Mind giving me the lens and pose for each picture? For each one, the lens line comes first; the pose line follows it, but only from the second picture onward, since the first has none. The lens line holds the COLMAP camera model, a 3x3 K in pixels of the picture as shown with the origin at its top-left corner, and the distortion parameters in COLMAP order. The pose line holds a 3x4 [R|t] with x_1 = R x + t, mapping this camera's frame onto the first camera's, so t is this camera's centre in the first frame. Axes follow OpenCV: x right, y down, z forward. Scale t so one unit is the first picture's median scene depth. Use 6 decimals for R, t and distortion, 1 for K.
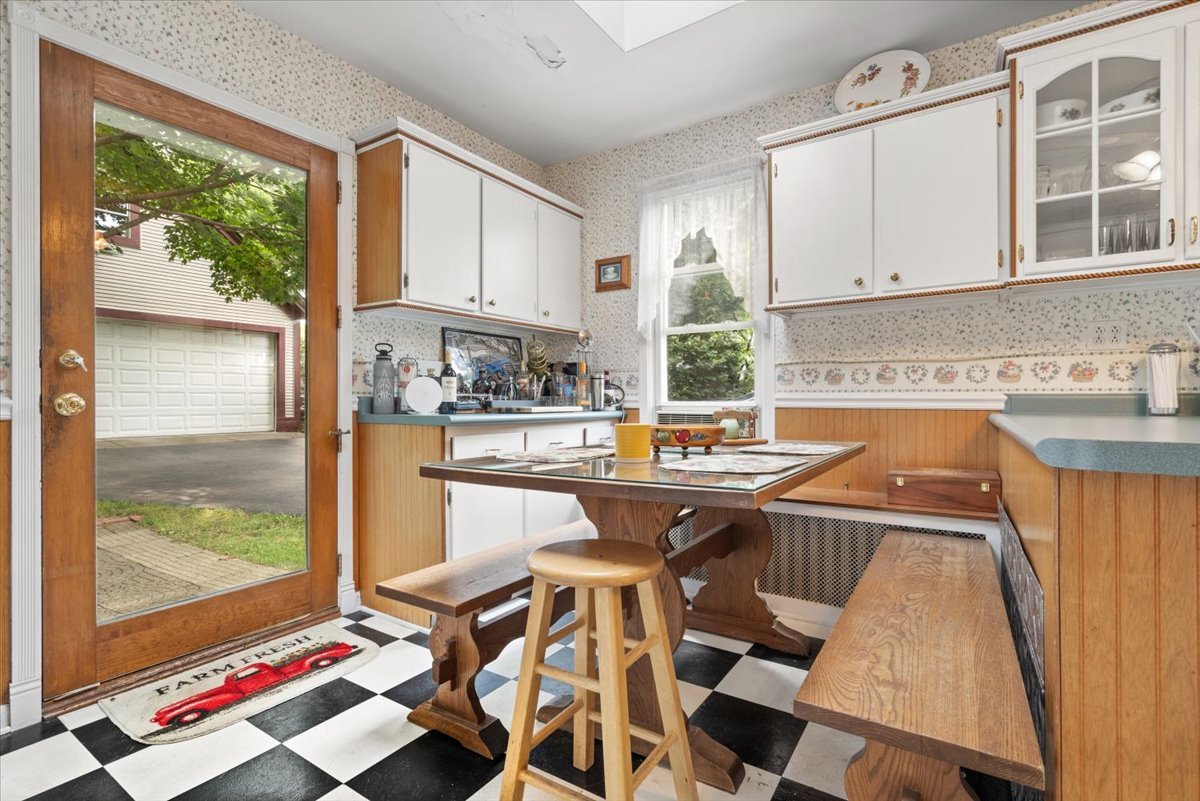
lens RADIAL K [[543.4, 0, 606.5], [0, 543.4, 402.8], [0, 0, 1]] dist [-0.006521, 0.002277]
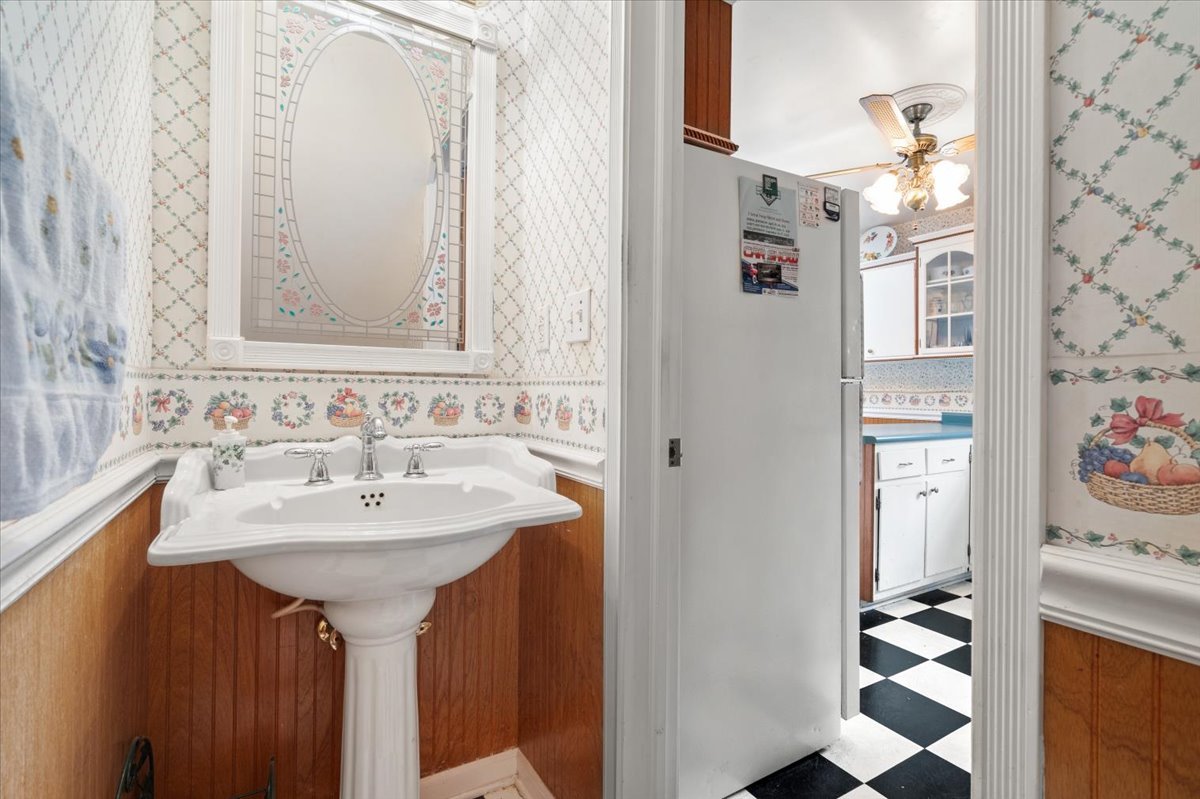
lens RADIAL K [[543.4, 0, 608.1], [0, 543.4, 387.7], [0, 0, 1]] dist [-0.006521, 0.002277]
pose [[0.903066, 0.005440, -0.429468, 0.515581], [-0.012183, 0.999842, -0.012953, -0.063198], [0.429329, 0.016930, 0.902989, -1.151055]]
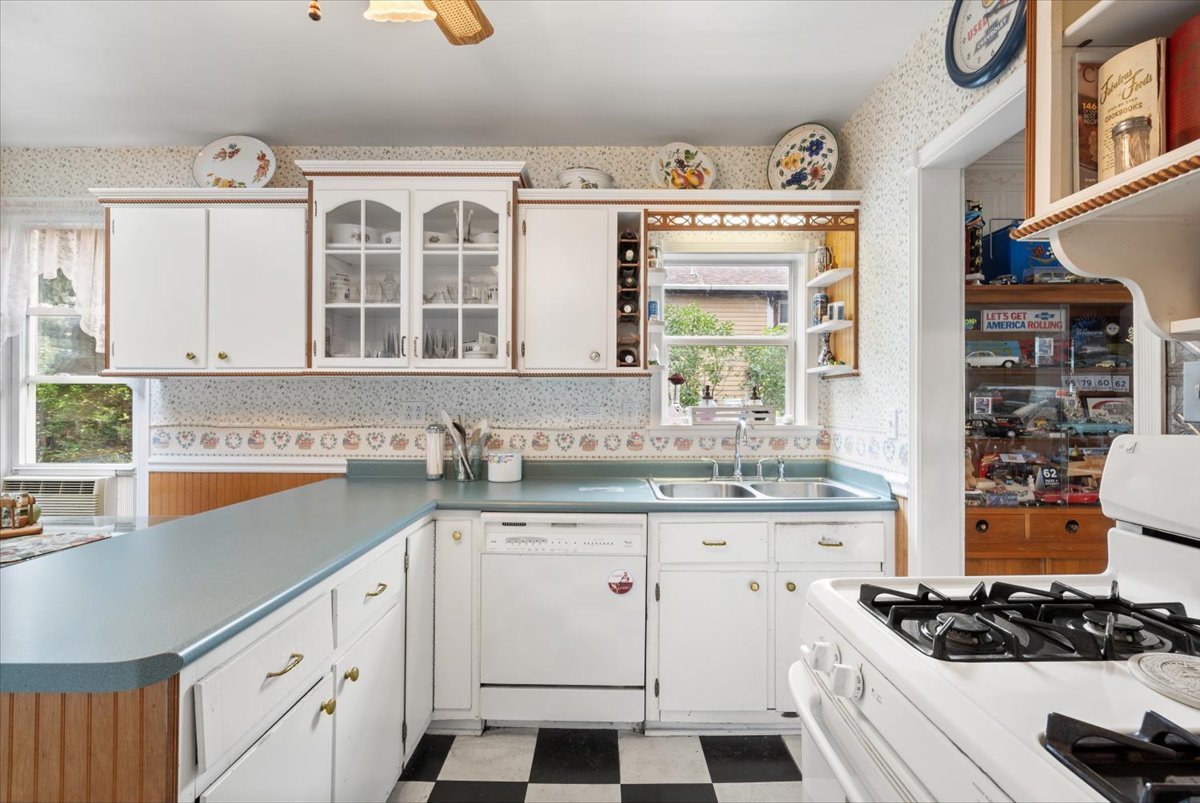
lens RADIAL K [[543.4, 0, 607.6], [0, 543.4, 396.5], [0, 0, 1]] dist [-0.006521, 0.002277]
pose [[0.834435, 0.008705, 0.551038, 0.571950], [-0.001534, 0.999908, -0.013472, -0.138872], [-0.551105, 0.010396, 0.834371, -0.280138]]
